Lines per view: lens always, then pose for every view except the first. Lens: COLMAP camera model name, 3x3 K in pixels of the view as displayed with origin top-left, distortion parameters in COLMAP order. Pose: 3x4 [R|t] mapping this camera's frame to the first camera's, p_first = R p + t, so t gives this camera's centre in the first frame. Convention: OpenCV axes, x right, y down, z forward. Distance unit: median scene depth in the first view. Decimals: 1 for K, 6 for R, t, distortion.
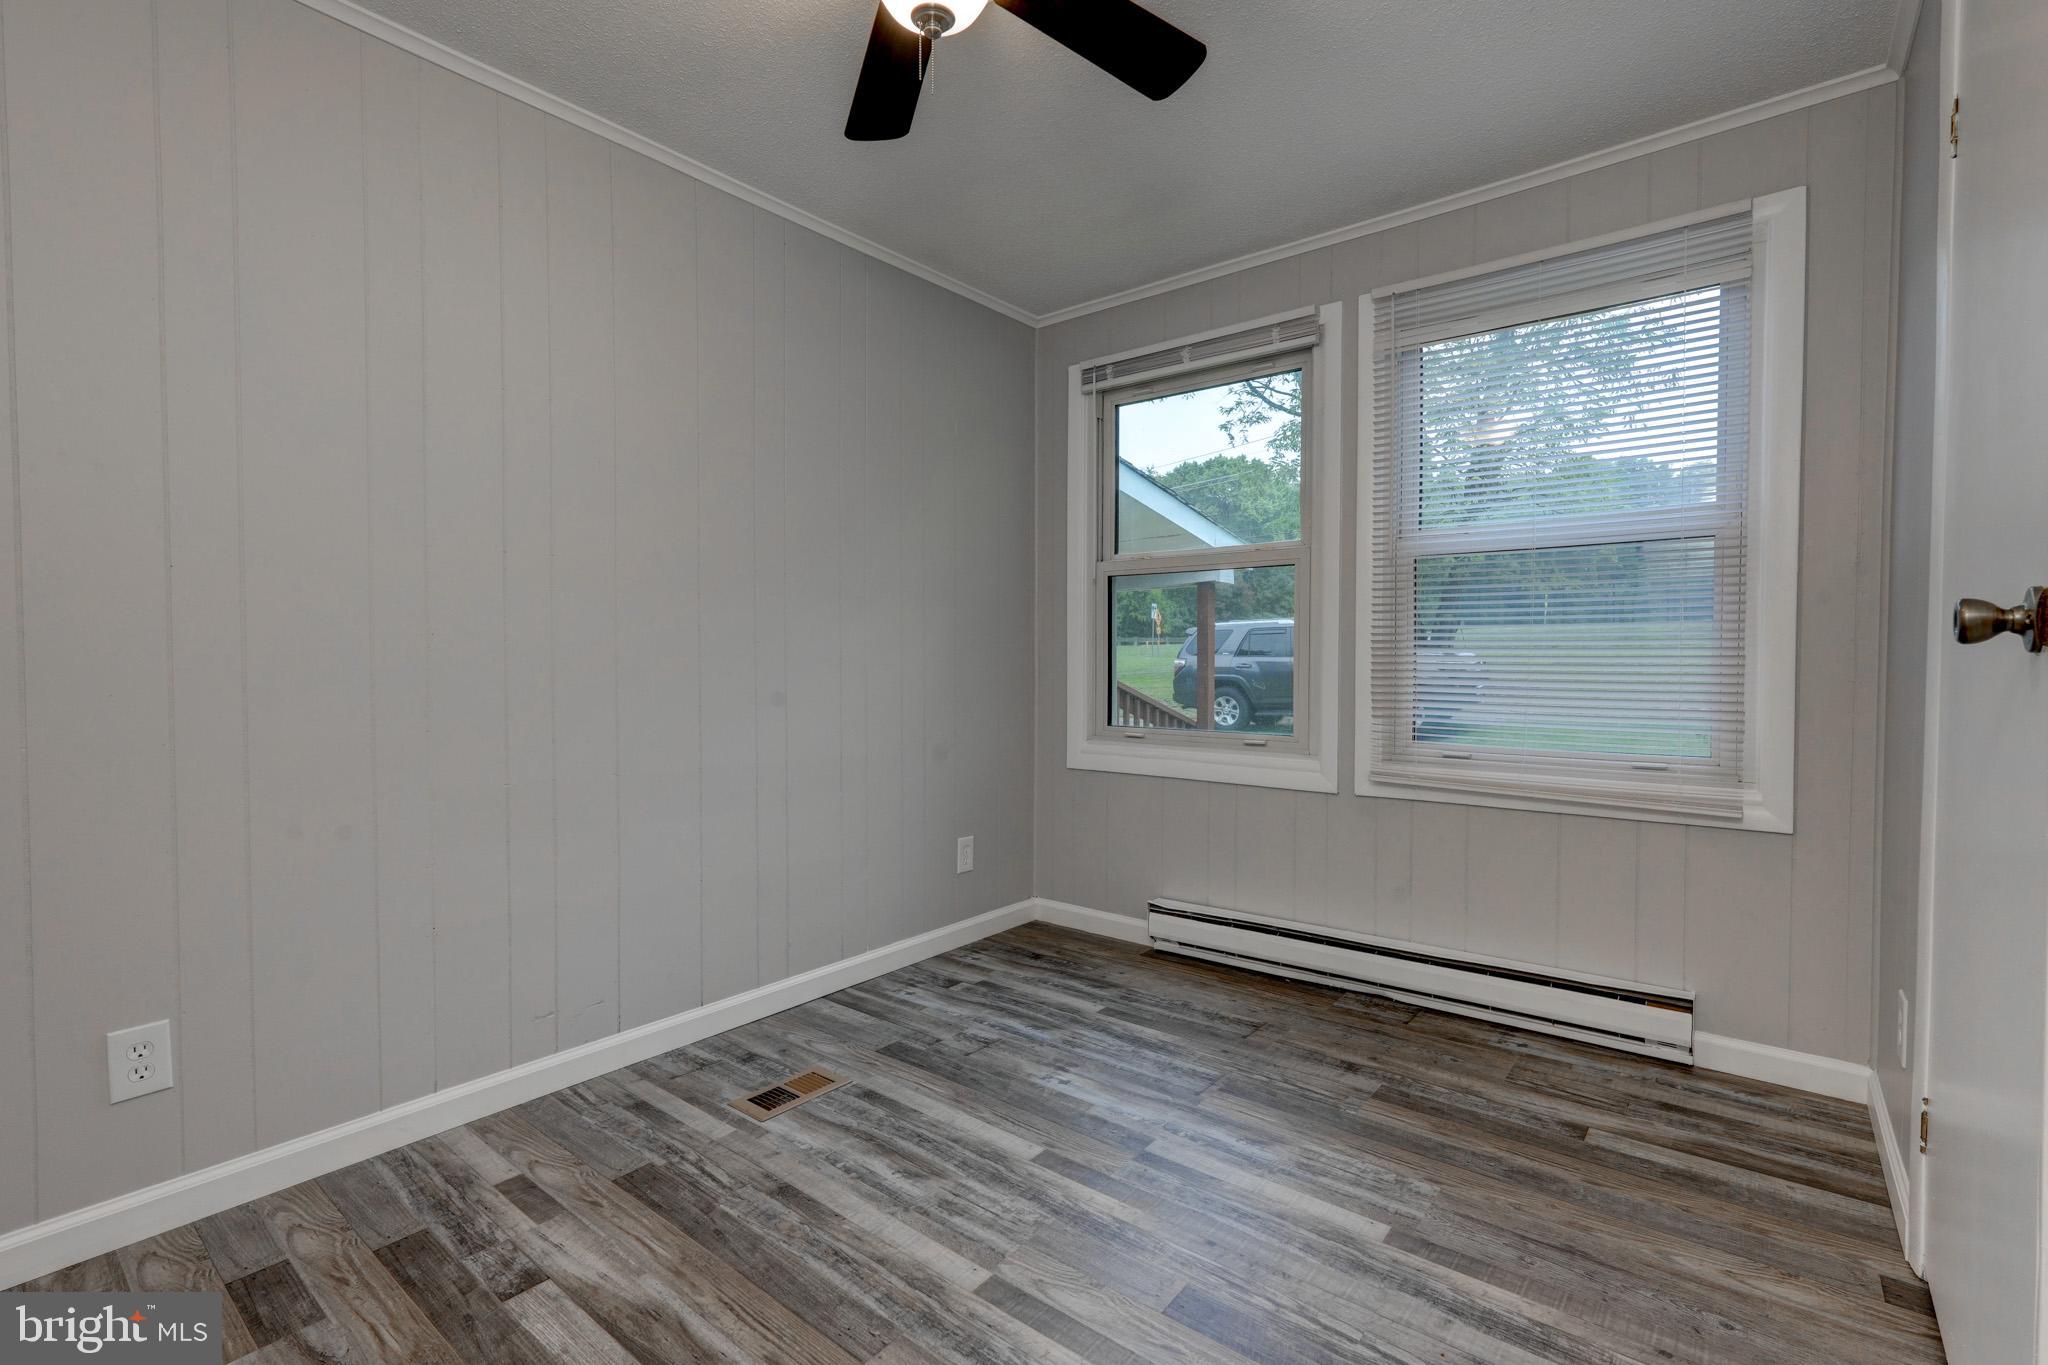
lens RADIAL K [[918.7, 0, 1022.2], [0, 918.7, 684.9], [0, 0, 1]] dist [-0.017774, 0.008356]
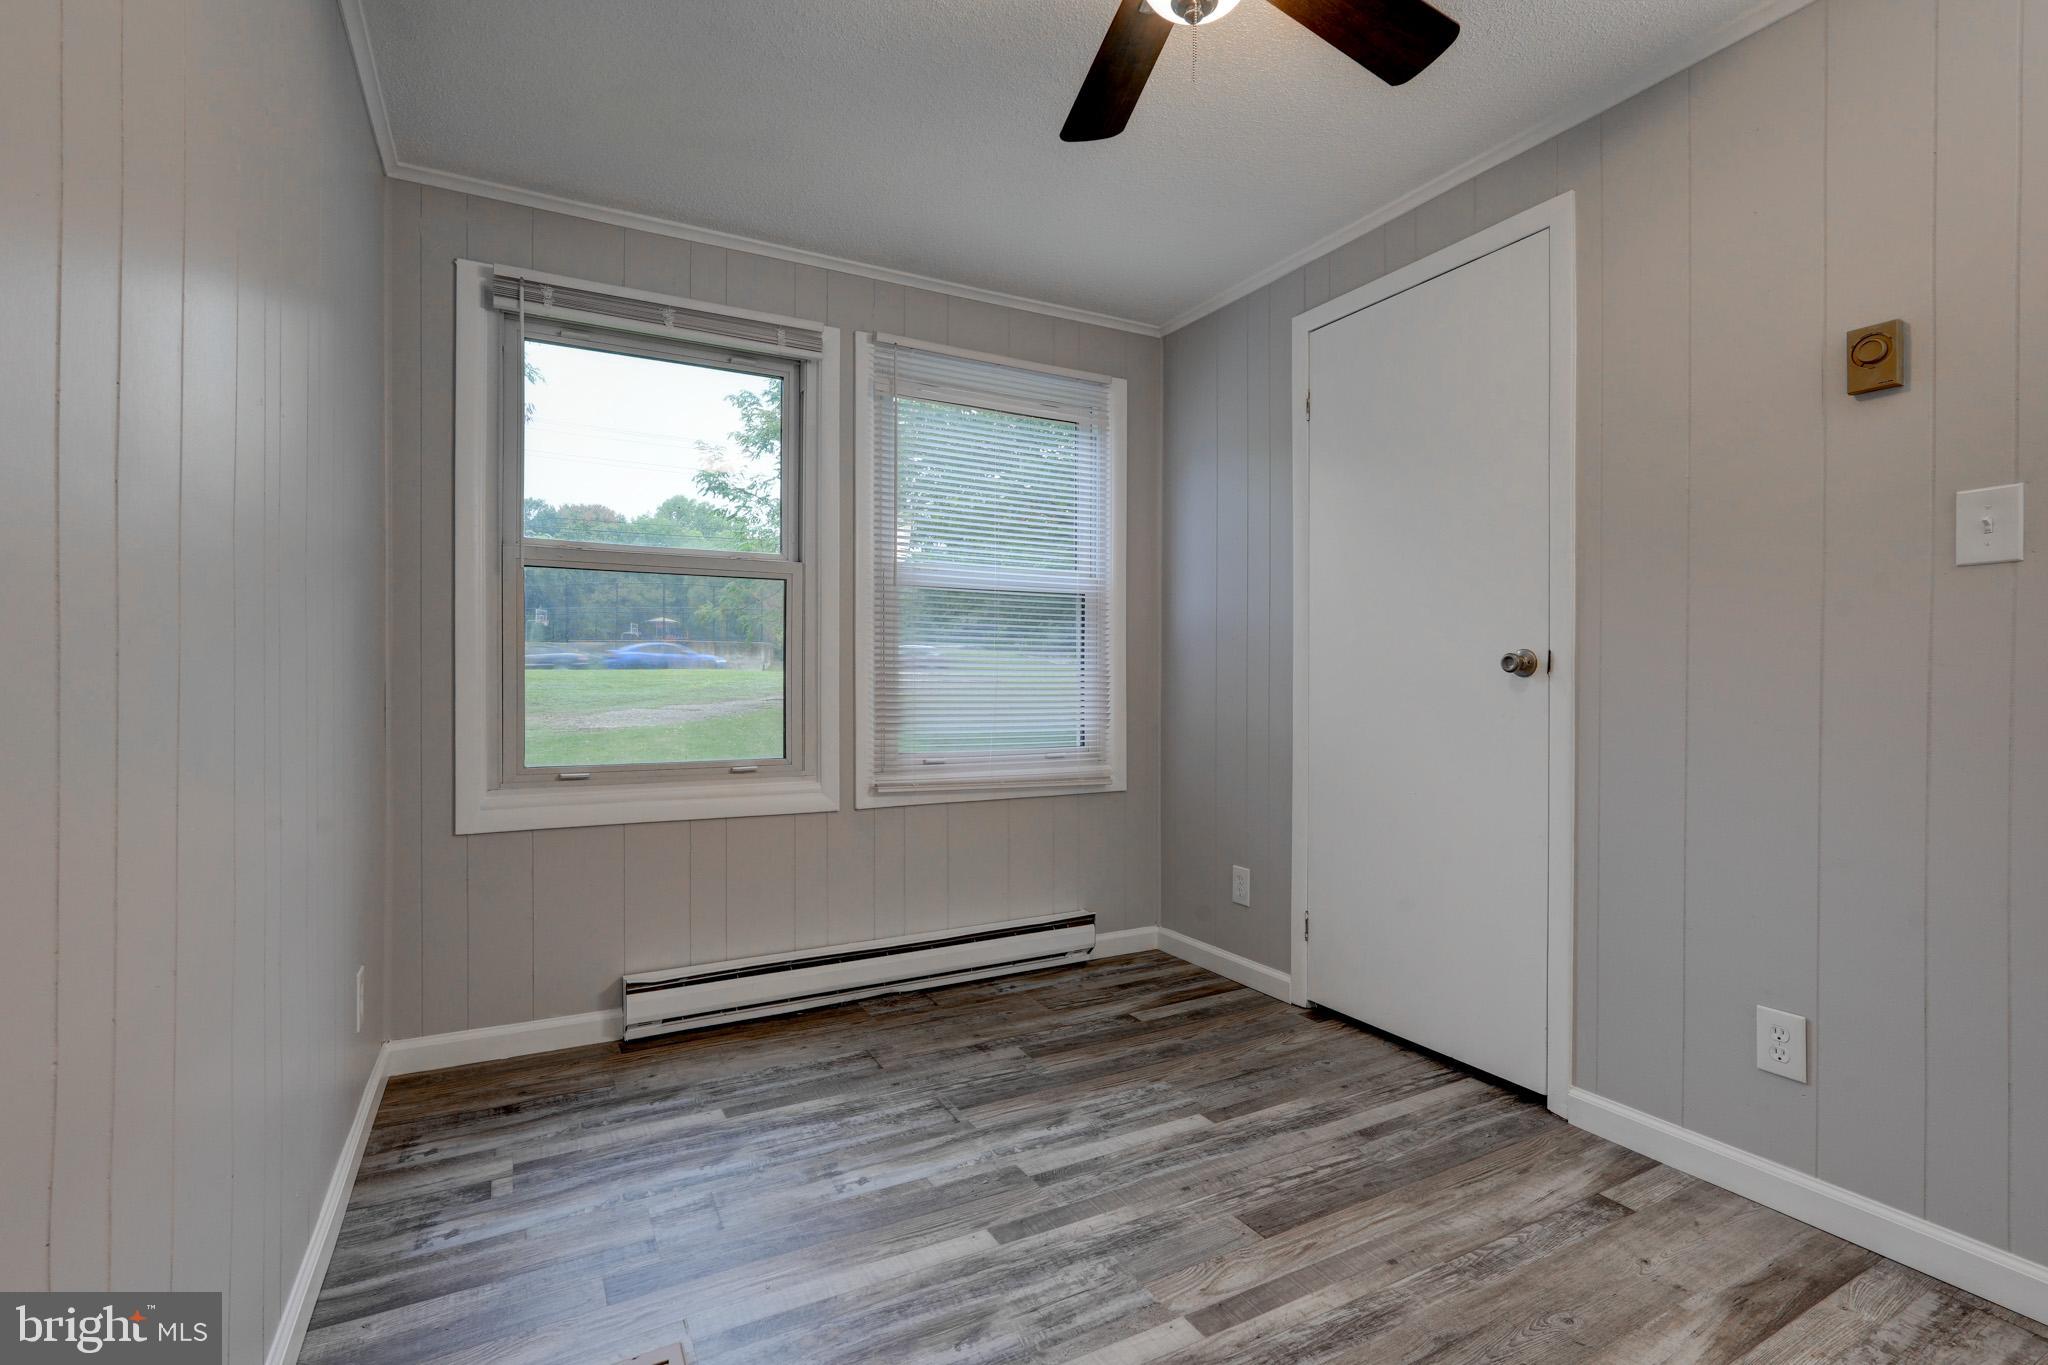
lens RADIAL K [[937.3, 0, 1036.3], [0, 937.3, 684.4], [0, 0, 1]] dist [-0.013643, 0.006777]
pose [[0.382147, -0.004195, 0.924092, -0.607812], [0.023733, 0.999704, -0.005277, -0.012063], [-0.923797, 0.023948, 0.382133, 0.457641]]
